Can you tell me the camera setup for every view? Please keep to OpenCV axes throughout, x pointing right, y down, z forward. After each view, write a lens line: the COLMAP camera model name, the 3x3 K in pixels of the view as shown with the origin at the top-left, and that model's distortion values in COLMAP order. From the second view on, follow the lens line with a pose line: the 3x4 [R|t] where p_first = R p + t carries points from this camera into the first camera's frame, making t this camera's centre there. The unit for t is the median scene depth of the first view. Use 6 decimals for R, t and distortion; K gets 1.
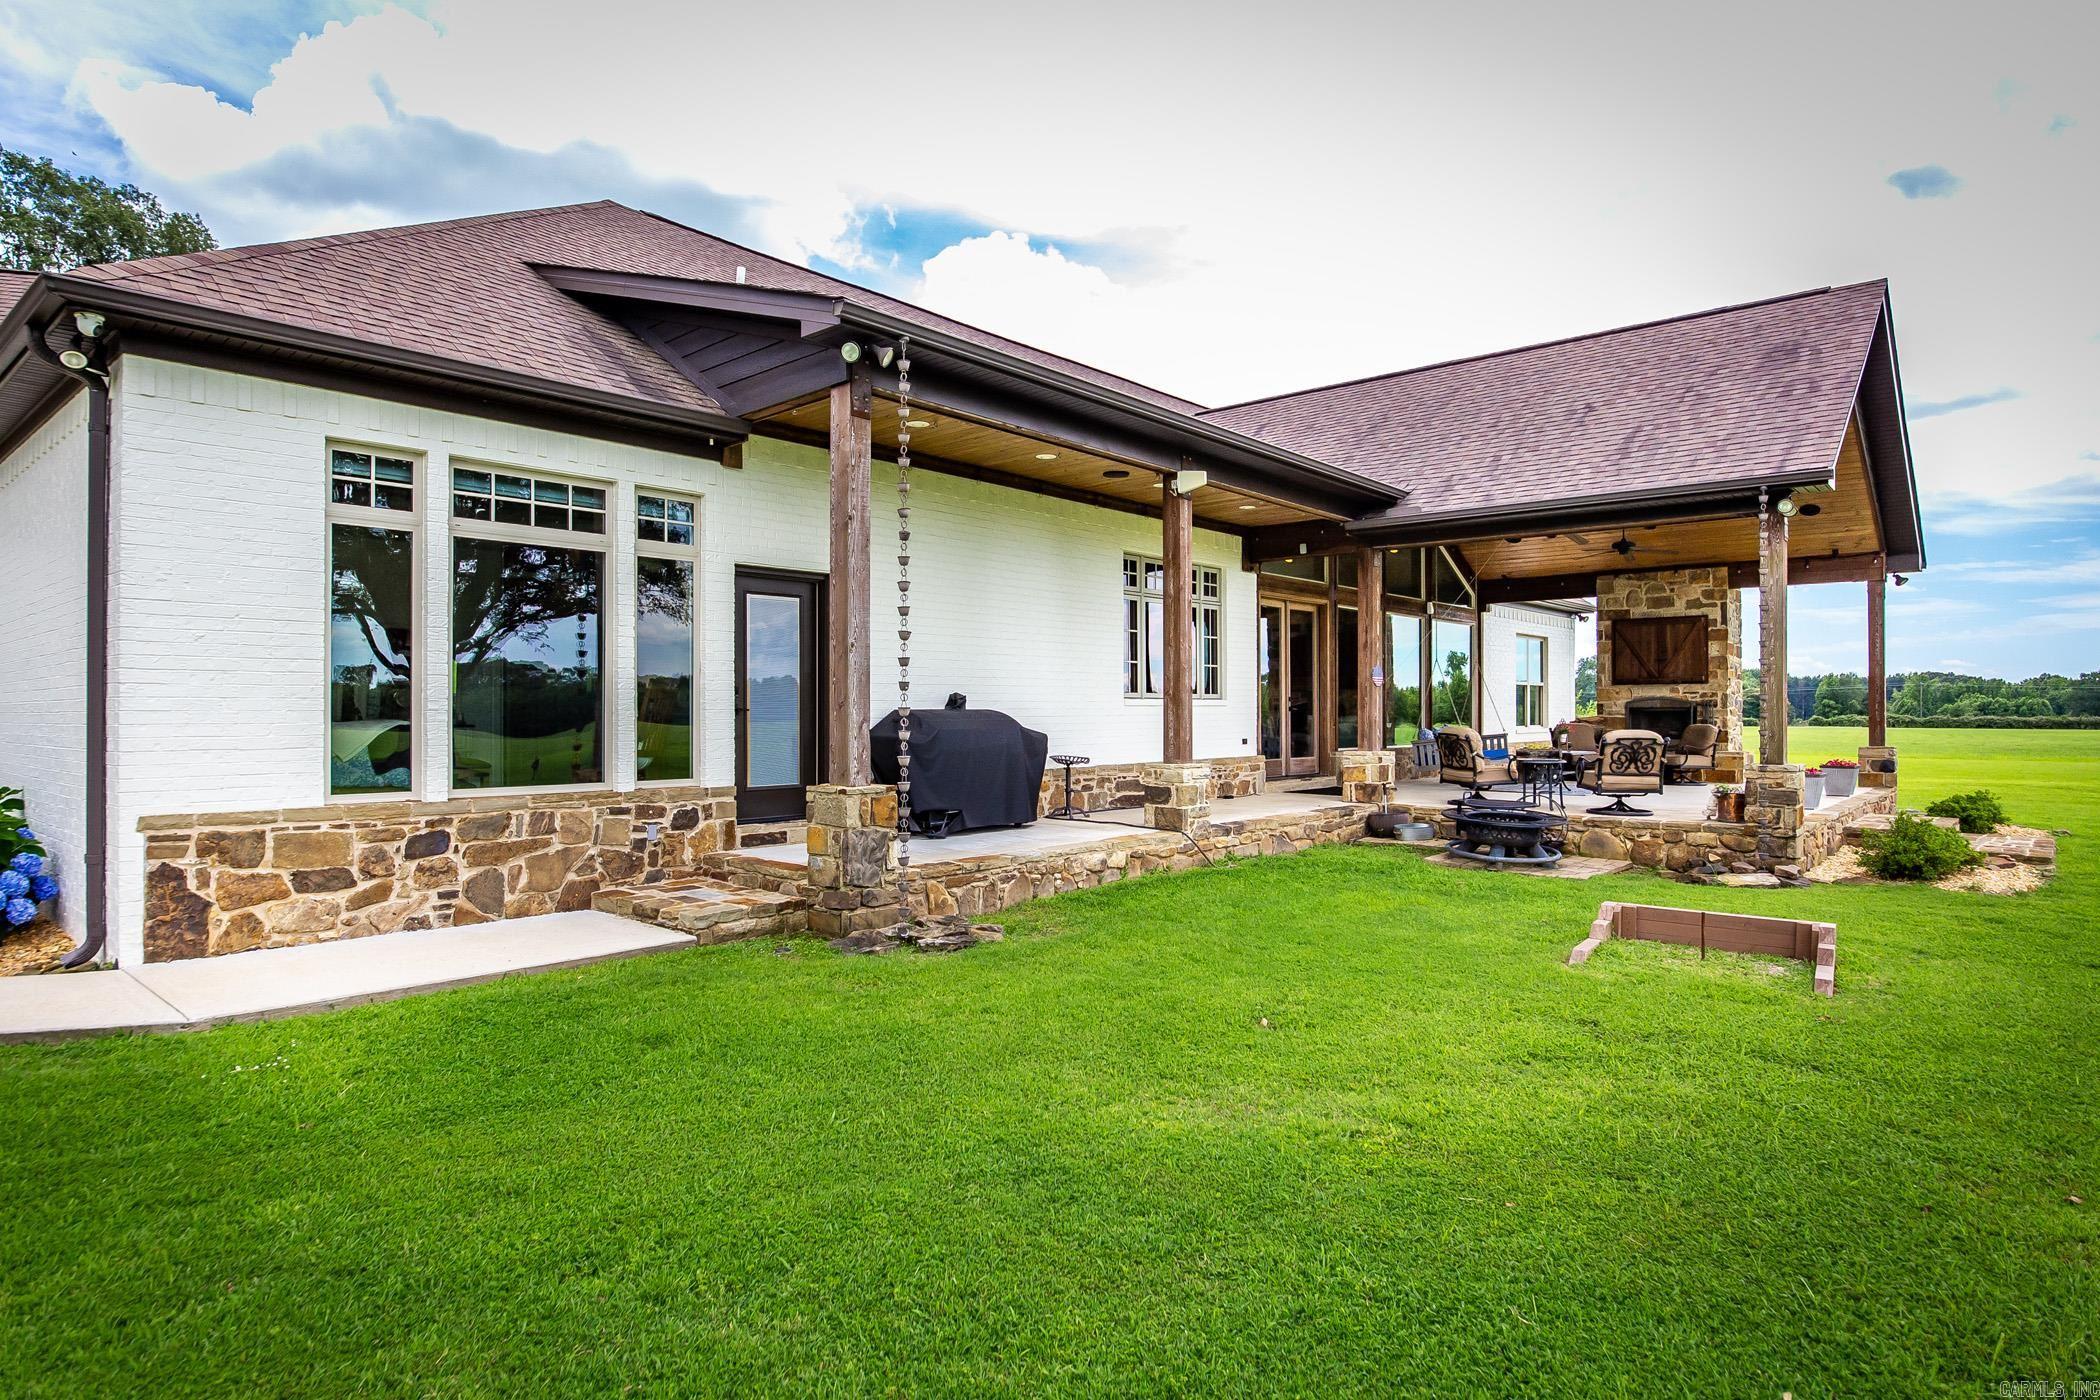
lens RADIAL K [[1182.7, 0, 1058.3], [0, 1182.7, 700.8], [0, 0, 1]] dist [-0.008591, -0.000748]
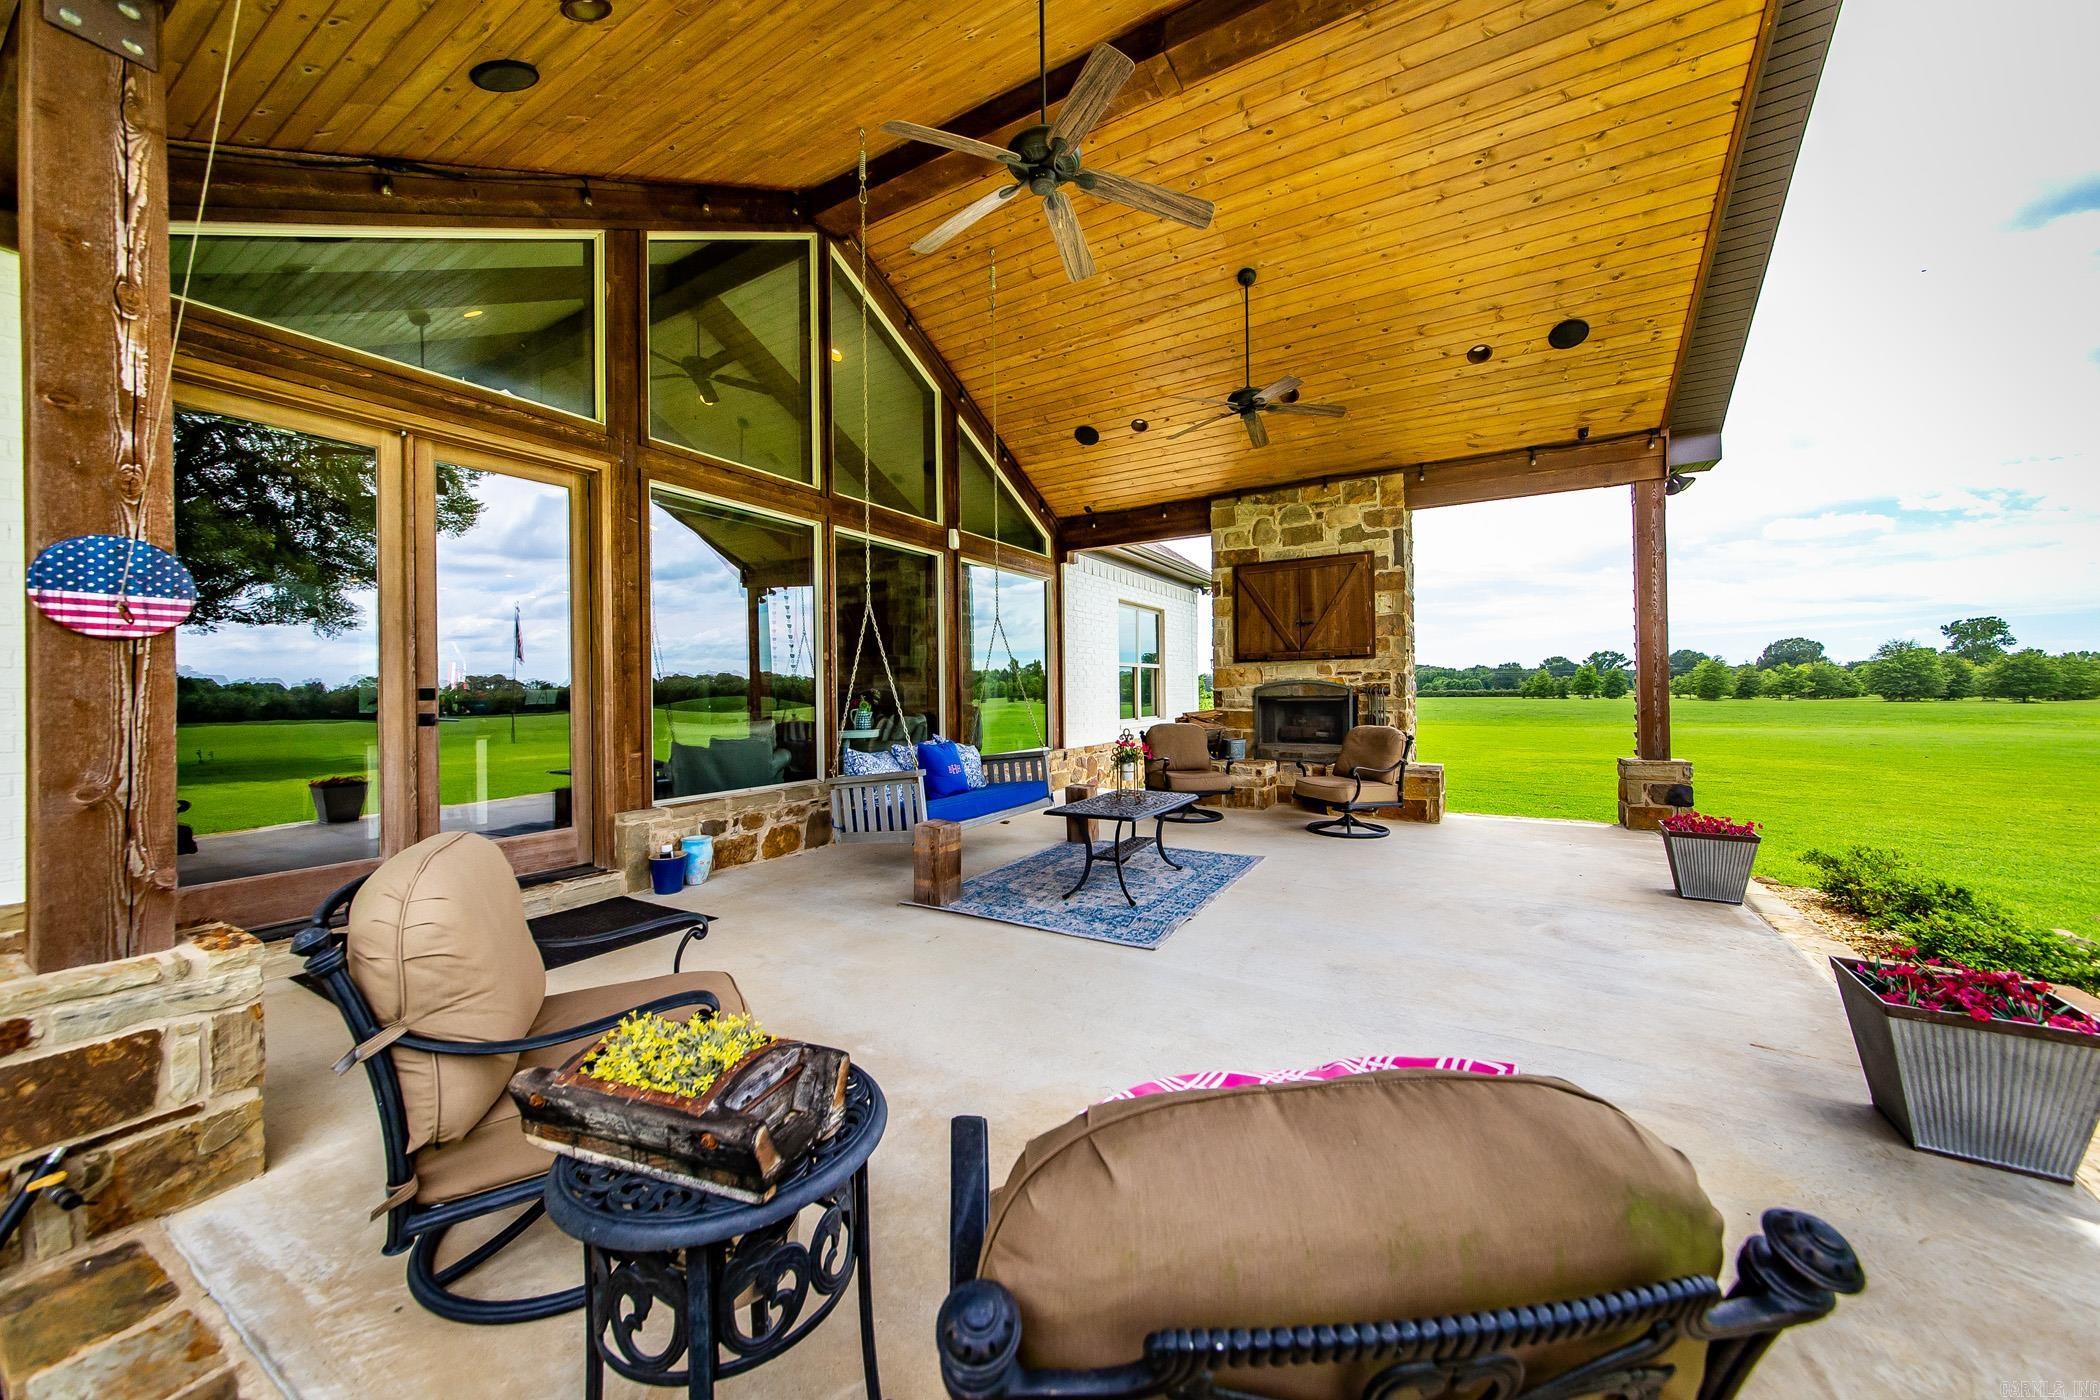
lens RADIAL K [[788.3, 0, 1034.7], [0, 788.3, 690.5], [0, 0, 1]] dist [0.002212, 0.000024]
pose [[0.983700, -0.012069, 0.179411, 0.291220], [0.011145, 0.999919, 0.006157, -0.002048], [-0.179471, -0.004057, 0.983755, 0.608908]]
